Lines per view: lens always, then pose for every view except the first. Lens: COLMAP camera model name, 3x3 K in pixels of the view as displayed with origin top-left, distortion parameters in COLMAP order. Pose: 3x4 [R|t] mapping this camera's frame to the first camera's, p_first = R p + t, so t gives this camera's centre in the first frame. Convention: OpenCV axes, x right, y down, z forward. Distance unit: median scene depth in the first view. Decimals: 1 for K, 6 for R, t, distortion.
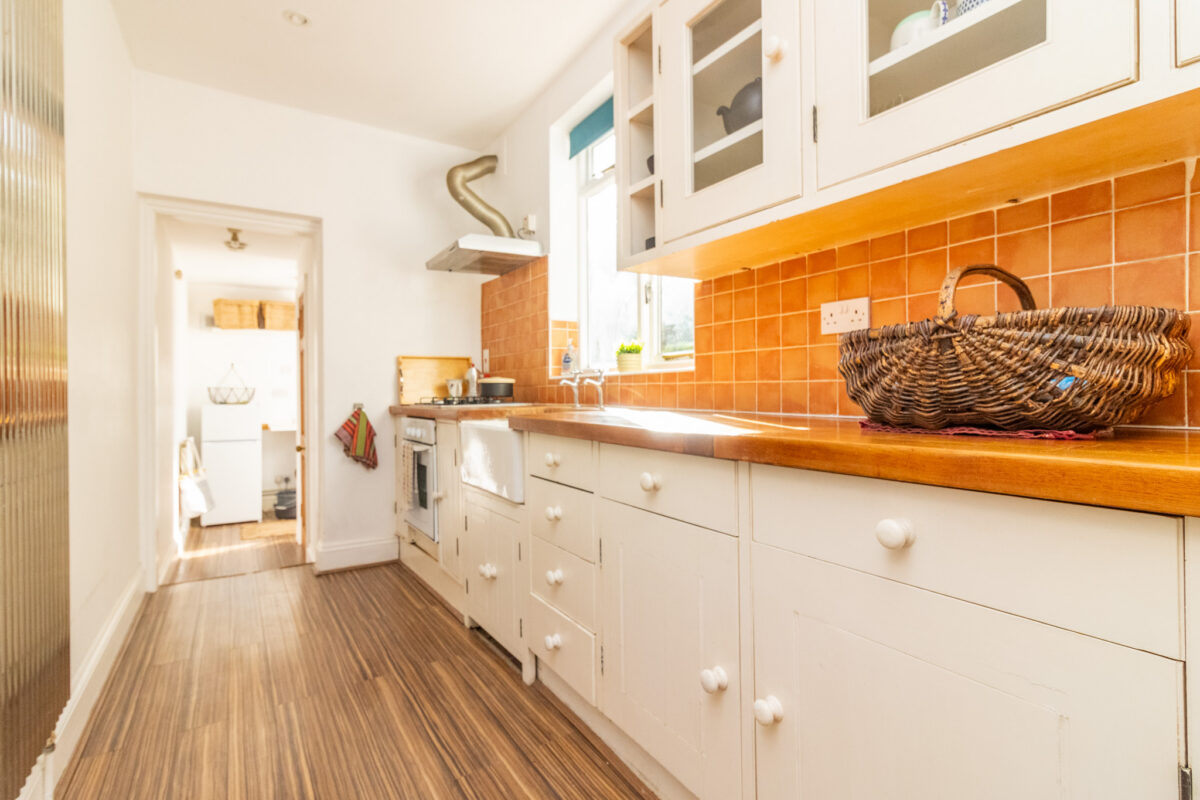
lens RADIAL K [[554.7, 0, 604.4], [0, 554.7, 396.1], [0, 0, 1]] dist [0.004953, 0.000542]
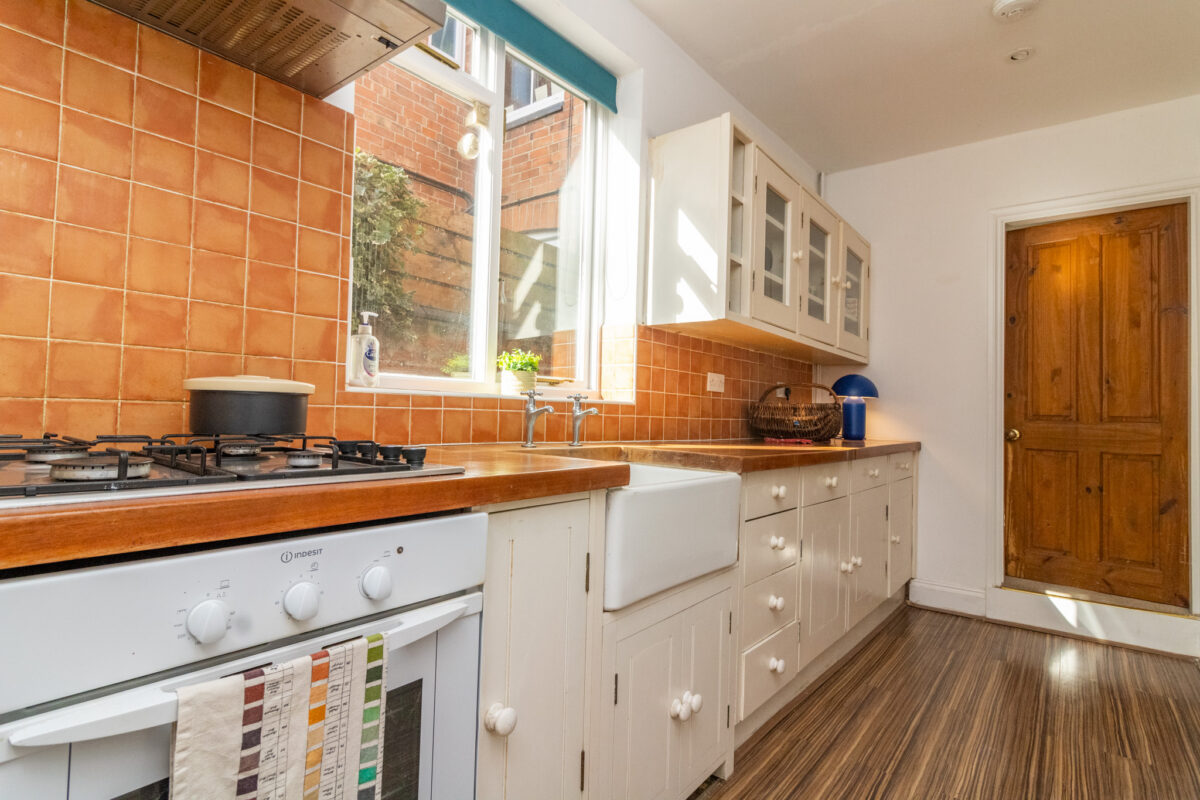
lens RADIAL K [[596.3, 0, 595.8], [0, 596.3, 400.9], [0, 0, 1]] dist [0.005868, 0.000663]
pose [[-0.303347, 0.021105, 0.952646, -1.106441], [-0.018820, 0.999427, -0.028134, -0.023337], [-0.952694, -0.026463, -0.302776, 1.723569]]
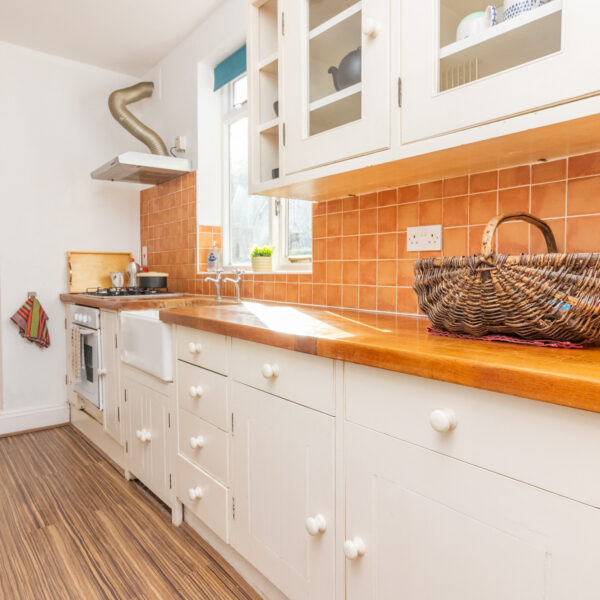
lens RADIAL K [[451.7, 0, 297.4], [0, 451.7, 297.0], [0, 0, 1]] dist [-0.001415, 0.004539]
pose [[0.994185, 0.003879, 0.107620, 0.024601], [-0.008130, 0.999203, 0.039090, -0.040495], [-0.107383, -0.039738, 0.993423, -0.014991]]
